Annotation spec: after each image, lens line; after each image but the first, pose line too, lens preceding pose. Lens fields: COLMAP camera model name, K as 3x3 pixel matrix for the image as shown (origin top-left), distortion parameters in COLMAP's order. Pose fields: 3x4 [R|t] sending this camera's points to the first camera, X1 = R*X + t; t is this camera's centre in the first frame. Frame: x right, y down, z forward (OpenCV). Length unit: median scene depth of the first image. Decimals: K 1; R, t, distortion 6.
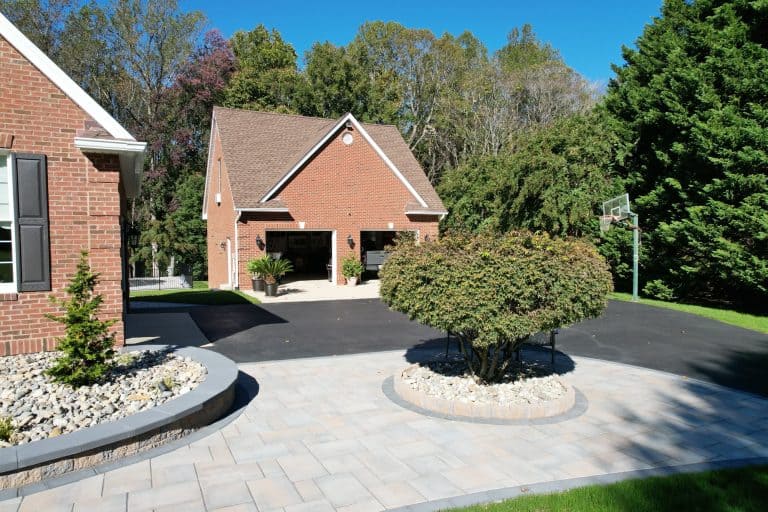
lens RADIAL K [[487.7, 0, 385.9], [0, 487.7, 261.2], [0, 0, 1]] dist [-0.059570, 0.045226]
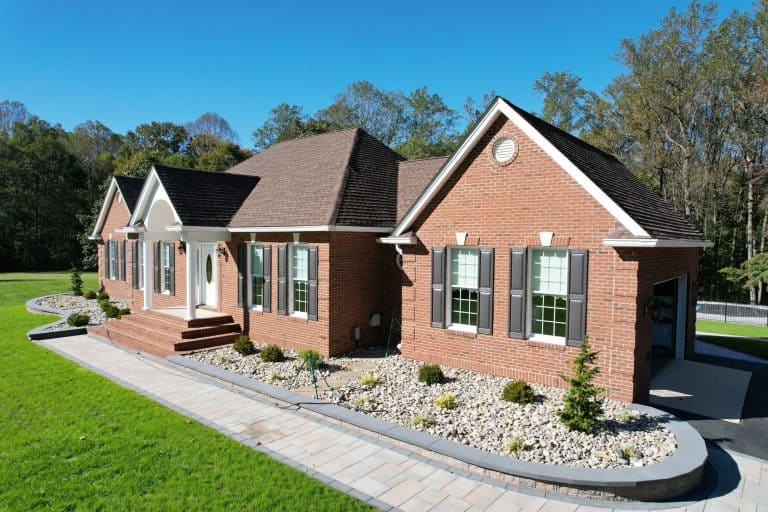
lens RADIAL K [[487.7, 0, 385.4], [0, 487.7, 257.1], [0, 0, 1]] dist [-0.059570, 0.045226]
pose [[0.389115, 0.042656, -0.920201, 0.342678], [-0.059746, 0.997993, 0.020998, -0.194517], [0.919250, 0.046808, 0.390883, -0.080256]]
